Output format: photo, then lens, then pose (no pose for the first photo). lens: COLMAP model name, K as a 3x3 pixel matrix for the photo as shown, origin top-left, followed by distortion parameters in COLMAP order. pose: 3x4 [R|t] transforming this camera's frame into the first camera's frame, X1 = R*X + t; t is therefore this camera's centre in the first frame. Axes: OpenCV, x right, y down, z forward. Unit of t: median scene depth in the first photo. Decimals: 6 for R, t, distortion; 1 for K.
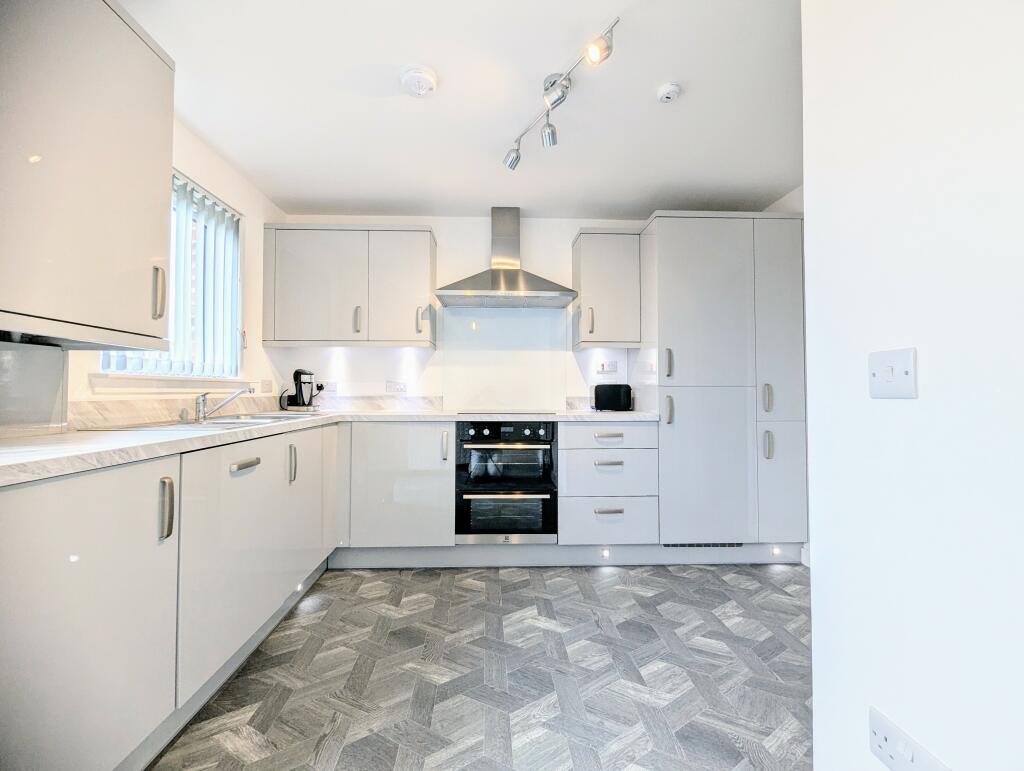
lens RADIAL K [[429.9, 0, 509.6], [0, 429.9, 382.1], [0, 0, 1]] dist [0.003975, 0.000161]
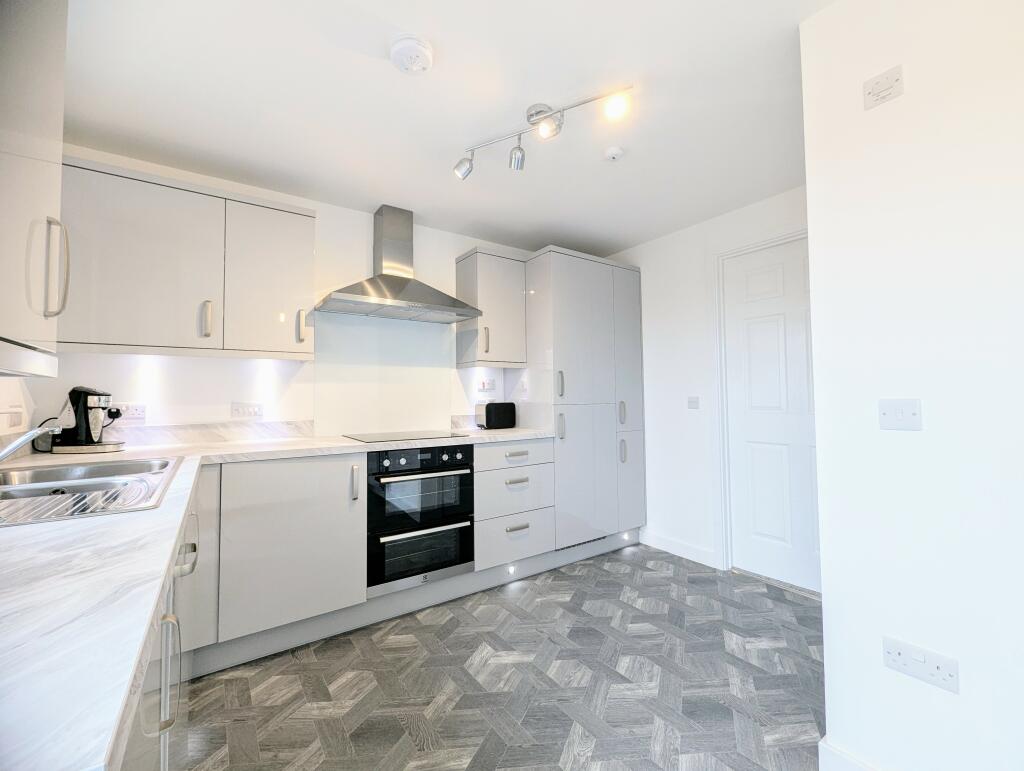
lens RADIAL K [[429.9, 0, 511.7], [0, 429.9, 382.0], [0, 0, 1]] dist [0.003975, 0.000161]
pose [[0.842794, 0.009903, 0.538146, -0.346447], [-0.001266, 0.999864, -0.016417, -0.032579], [-0.538235, 0.013154, 0.842692, 0.138221]]
